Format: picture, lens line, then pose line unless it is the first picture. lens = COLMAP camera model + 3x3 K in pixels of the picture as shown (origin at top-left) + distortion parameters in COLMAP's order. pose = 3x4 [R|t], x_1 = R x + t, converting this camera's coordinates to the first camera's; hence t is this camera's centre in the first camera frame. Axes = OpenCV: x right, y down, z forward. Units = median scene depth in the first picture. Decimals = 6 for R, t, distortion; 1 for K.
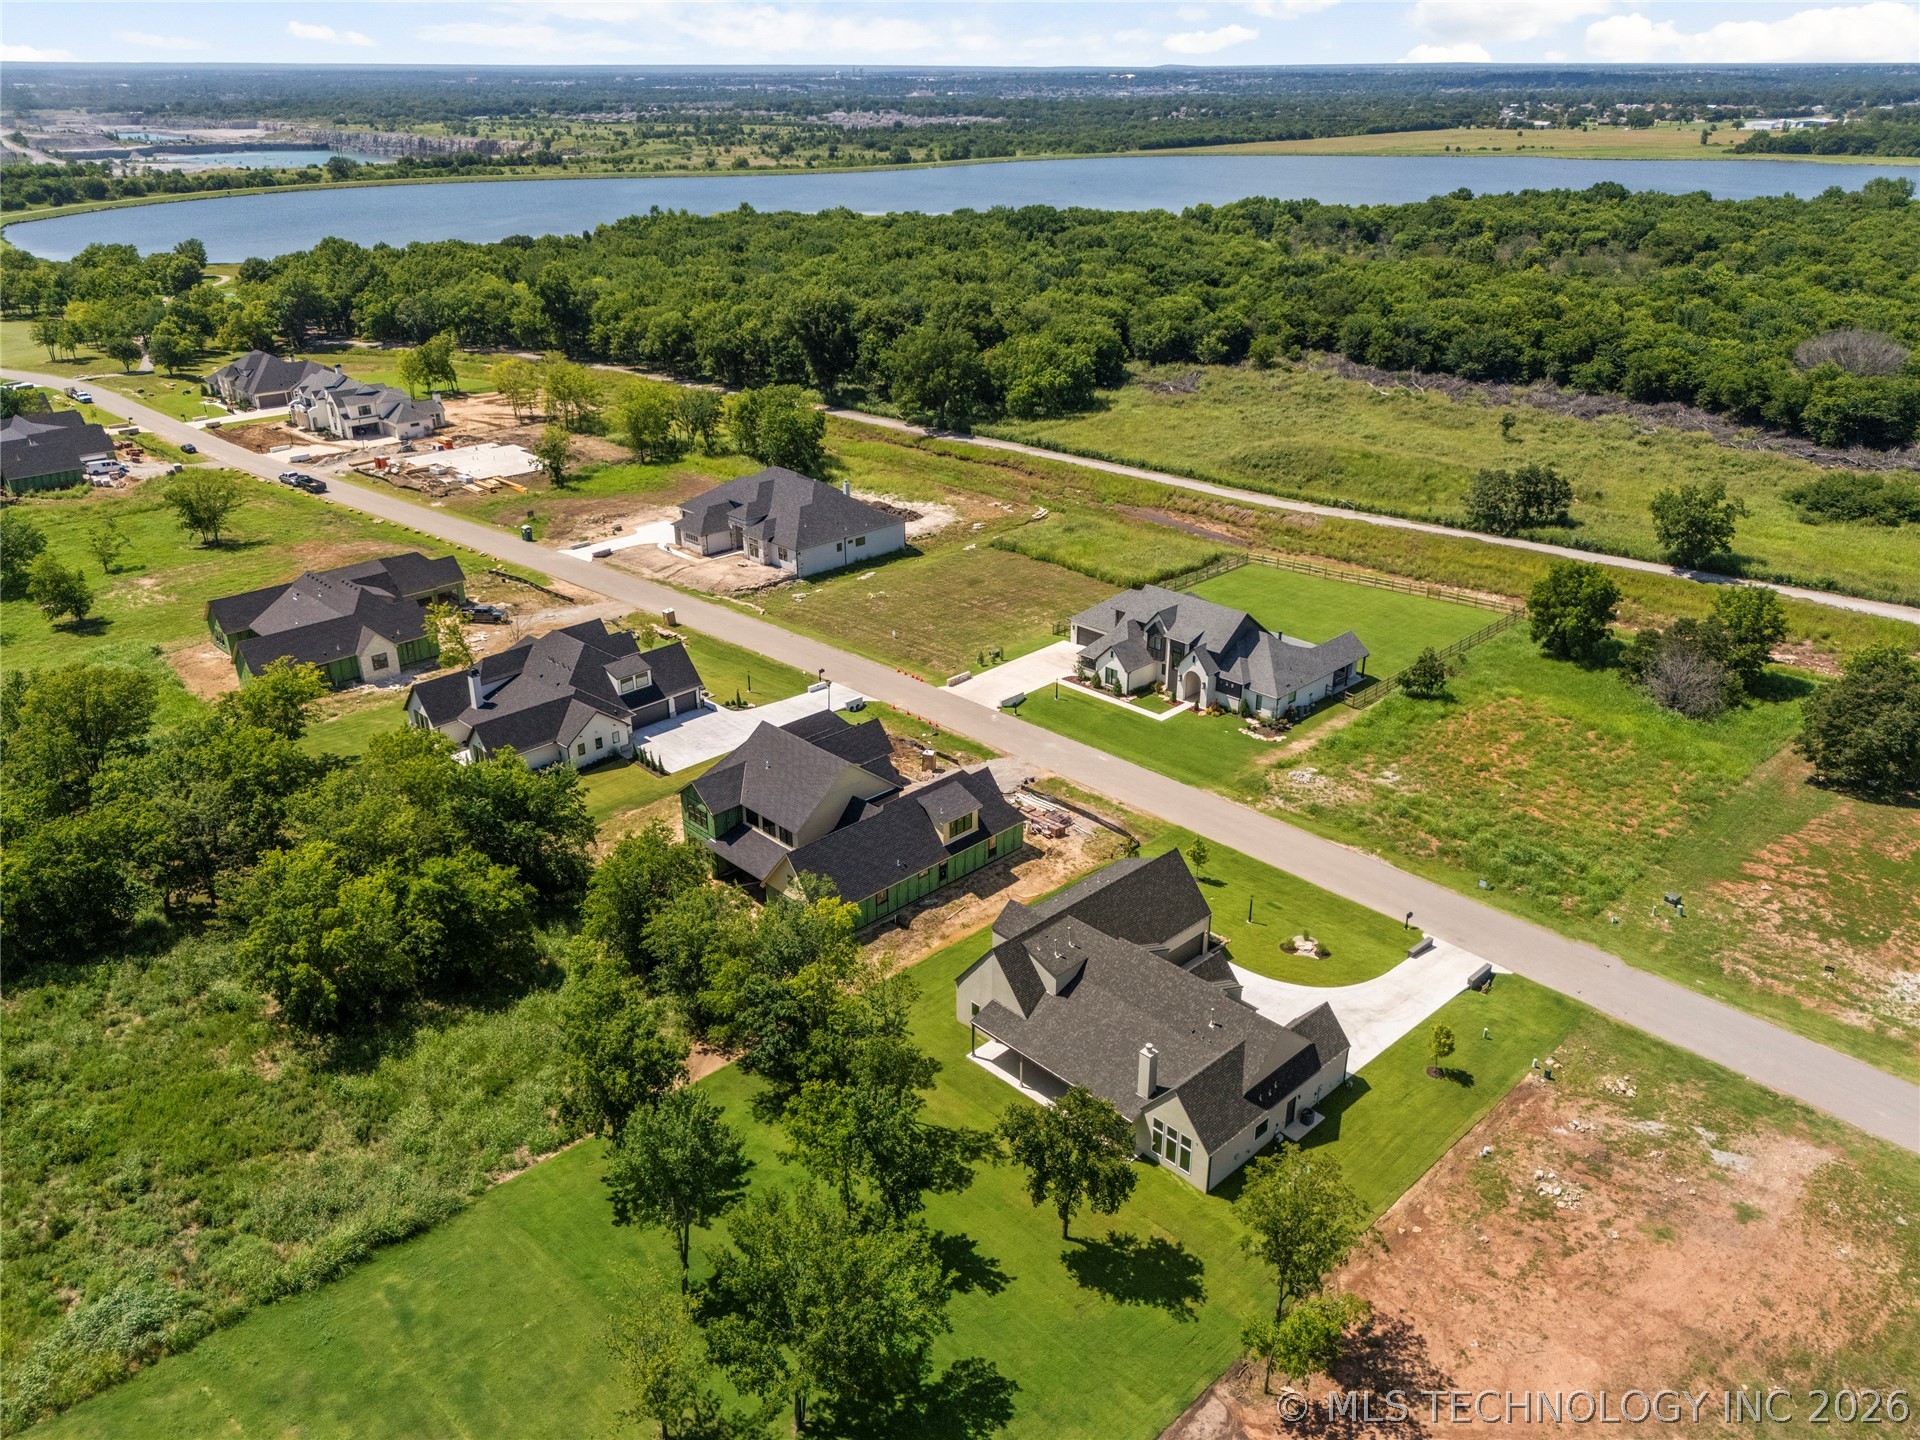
lens RADIAL K [[1396.0, 0, 966.0], [0, 1396.0, 723.4], [0, 0, 1]] dist [0.073145, -0.072111]
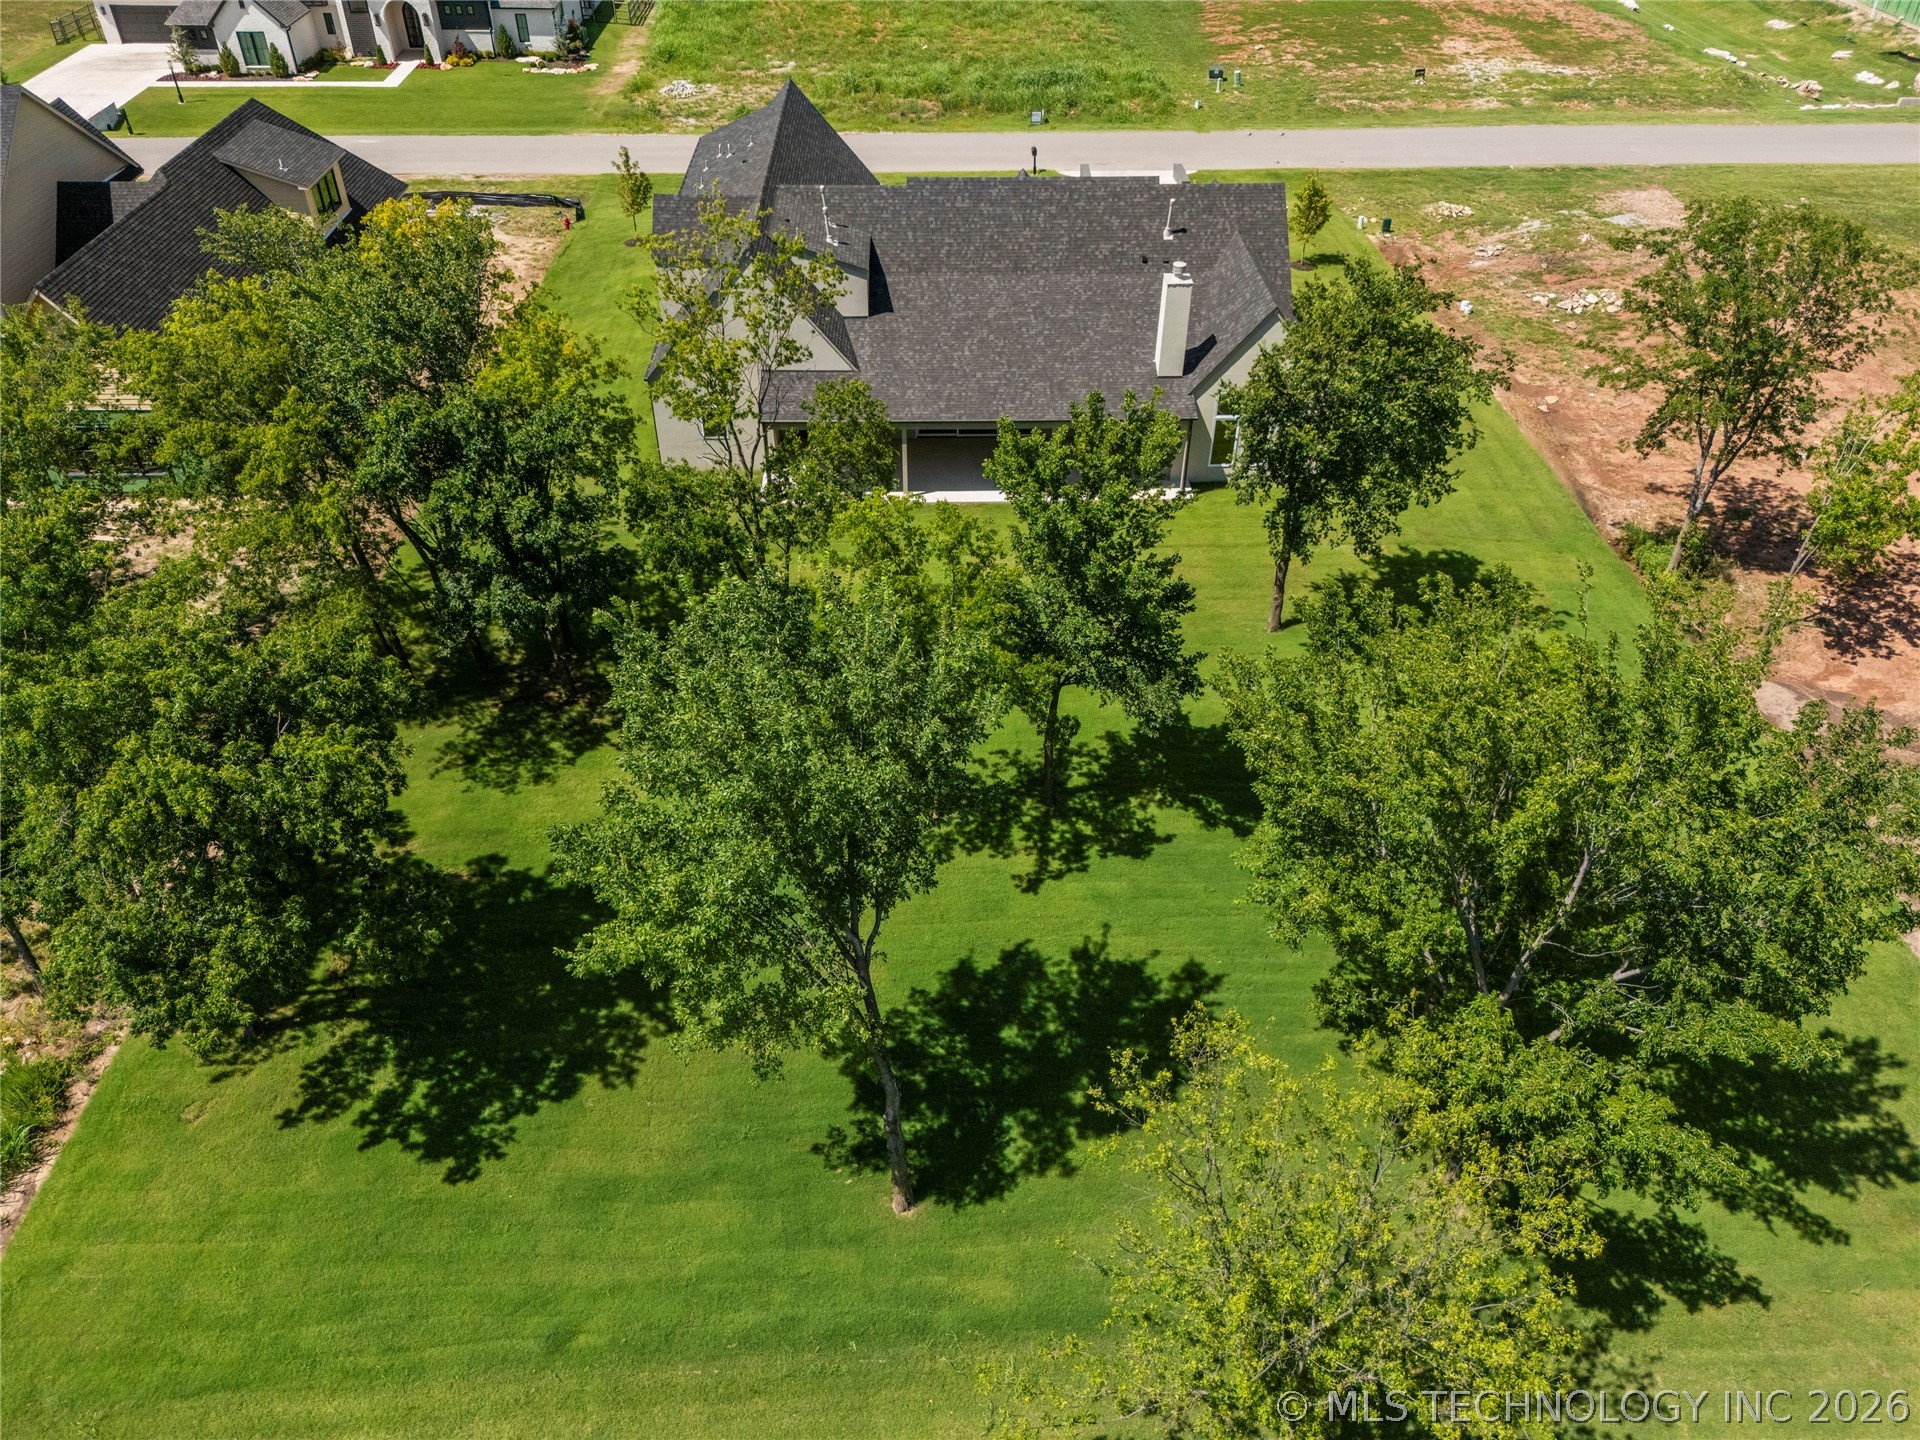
lens RADIAL K [[1396.0, 0, 966.0], [0, 1396.0, 723.4], [0, 0, 1]] dist [0.073145, -0.072111]
pose [[0.682026, -0.454585, 0.572881, -0.161728], [0.297932, 0.888100, 0.350020, 0.098124], [-0.667890, -0.068044, 0.741143, 0.367503]]
